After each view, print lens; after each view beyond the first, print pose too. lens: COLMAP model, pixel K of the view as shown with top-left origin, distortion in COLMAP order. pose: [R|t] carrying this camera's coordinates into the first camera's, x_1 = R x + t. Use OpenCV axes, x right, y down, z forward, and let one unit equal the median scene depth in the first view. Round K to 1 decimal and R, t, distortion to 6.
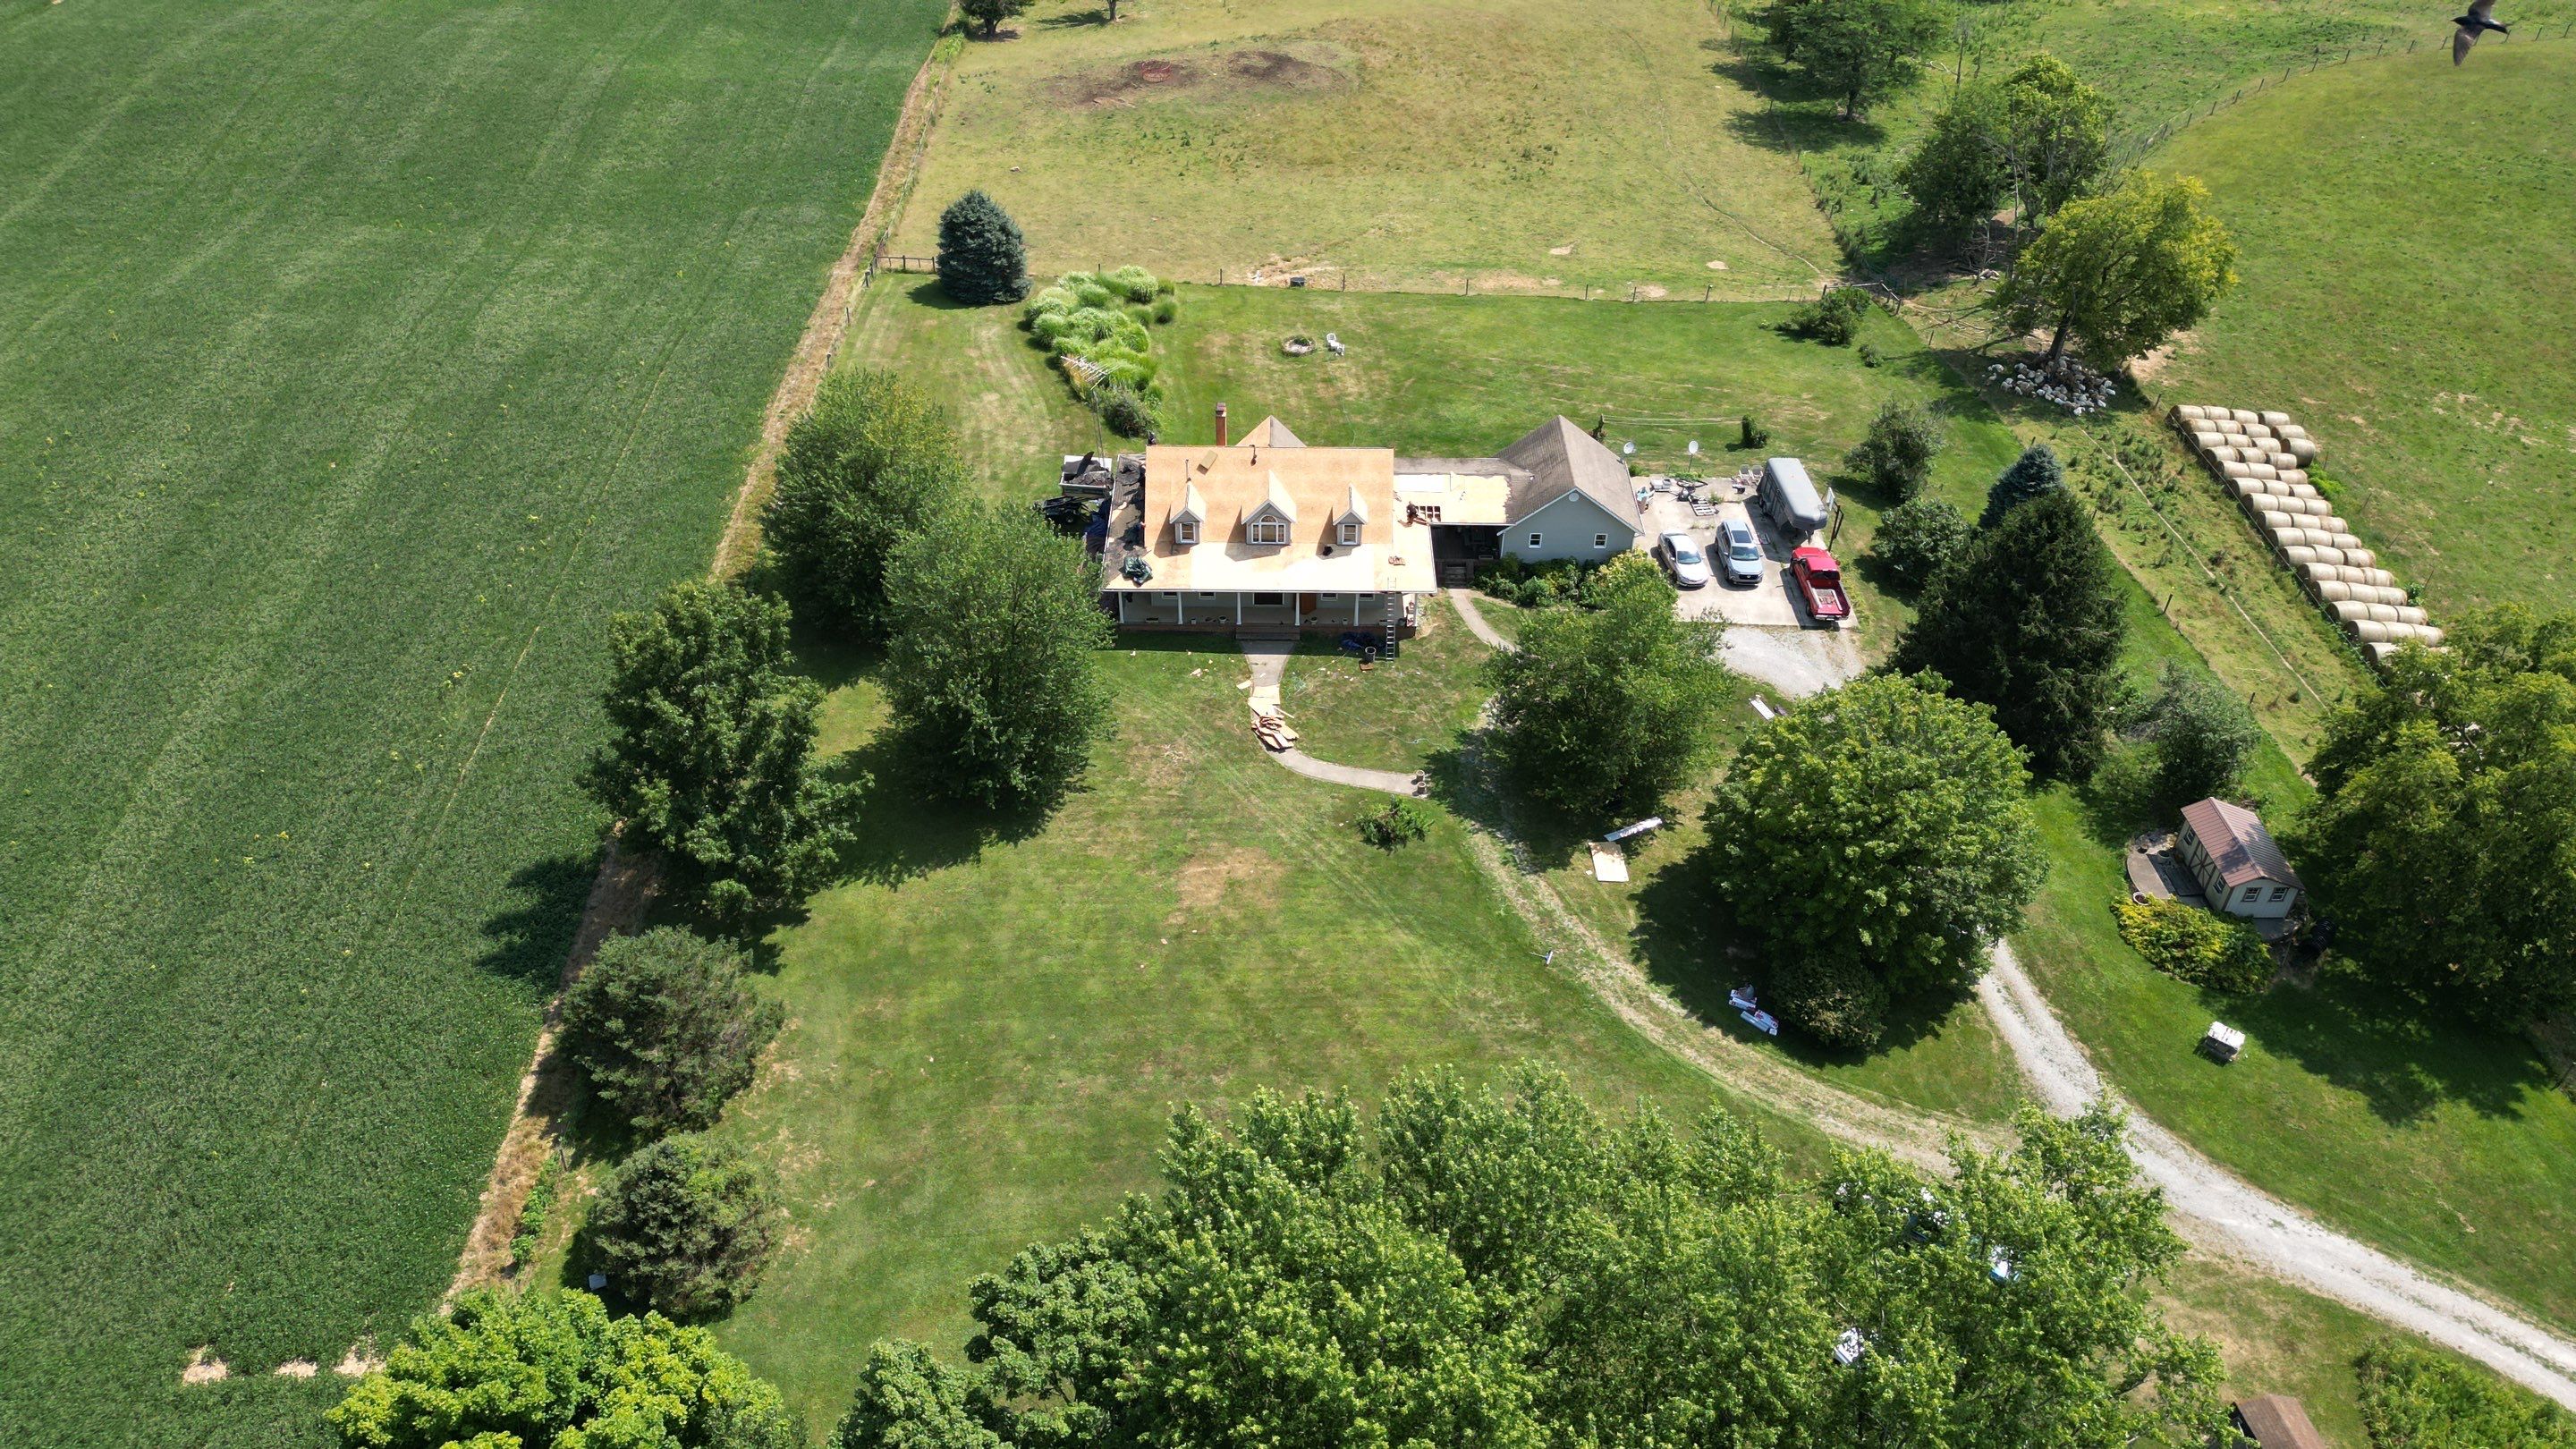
lens RADIAL K [[1795.5, 0, 1278.2], [0, 1795.5, 702.3], [0, 0, 1]] dist [0.072394, -0.073048]
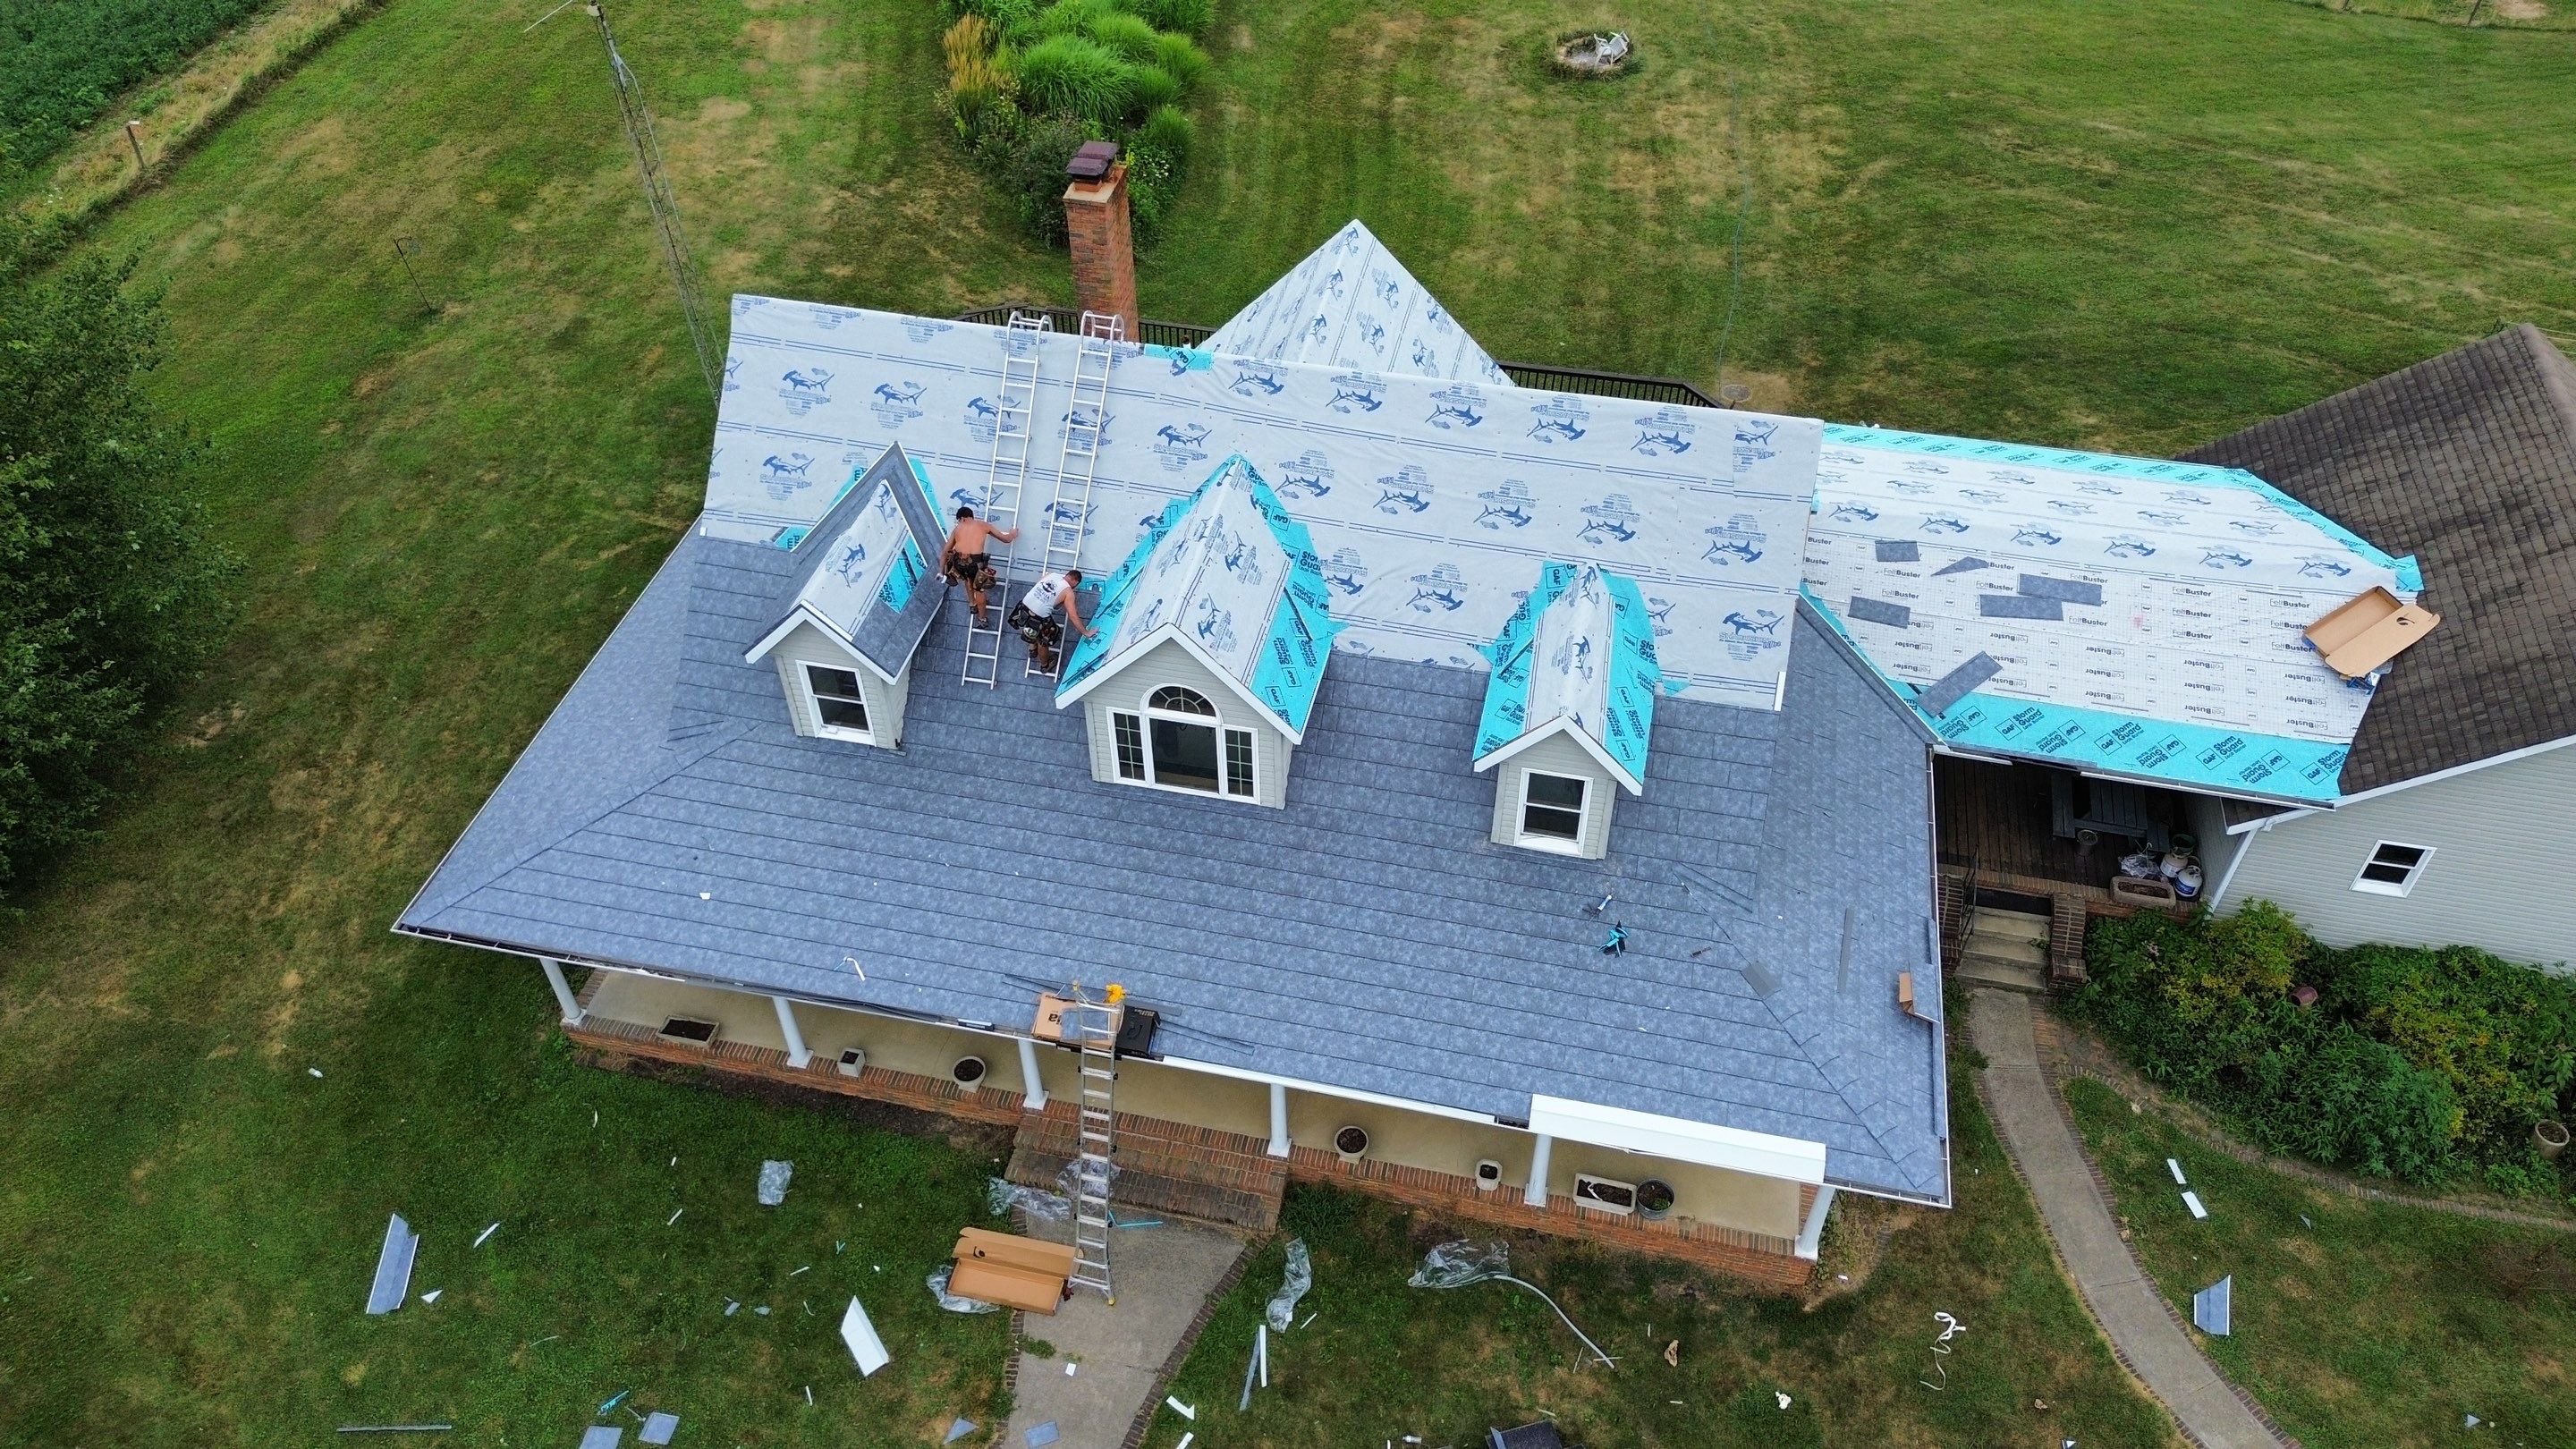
lens RADIAL K [[1795.5, 0, 1301.4], [0, 1795.5, 733.7], [0, 0, 1]] dist [0.072394, -0.073048]
pose [[0.977850, 0.134279, -0.160558, 0.034484], [-0.115154, 0.985698, 0.123040, -0.099198], [0.174783, -0.101826, 0.979327, 0.622019]]
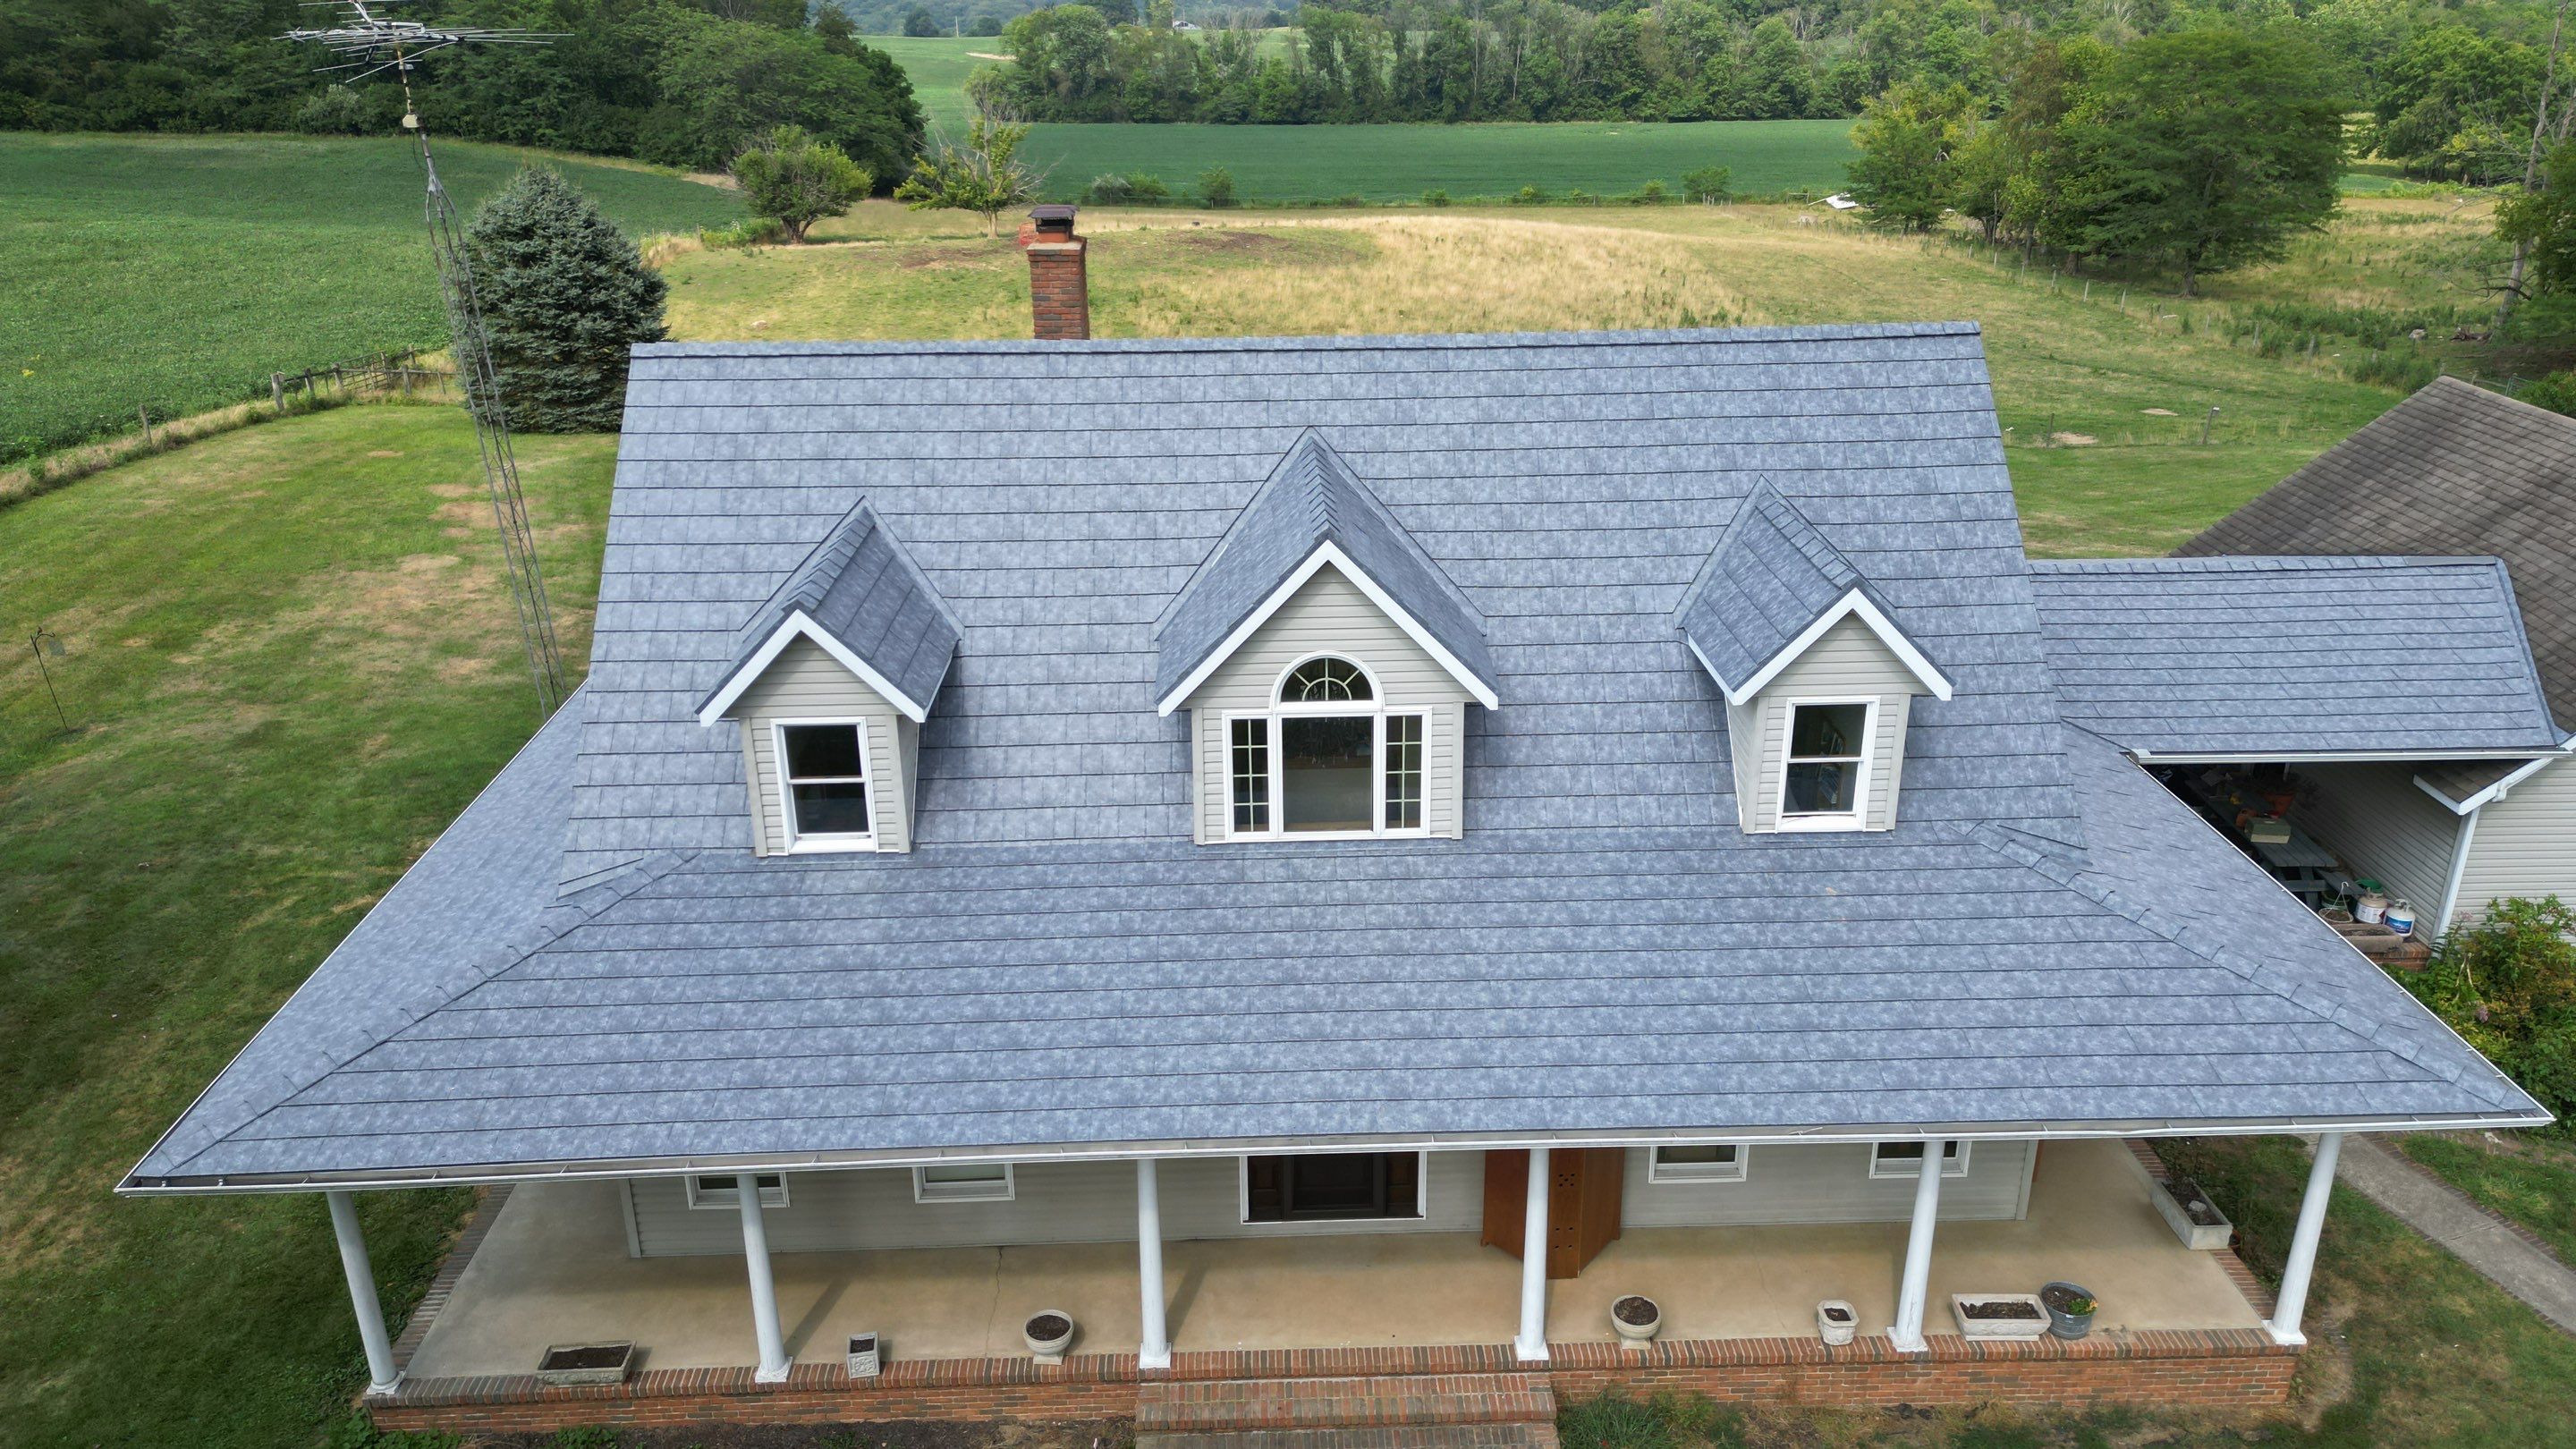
lens RADIAL K [[1795.5, 0, 1287.3], [0, 1795.5, 726.2], [0, 0, 1]] dist [0.072394, -0.073048]
pose [[0.999216, -0.031203, 0.024362, -0.010029], [0.036575, 0.963121, -0.266571, -0.043678], [-0.015146, 0.267253, 0.963507, 0.664848]]
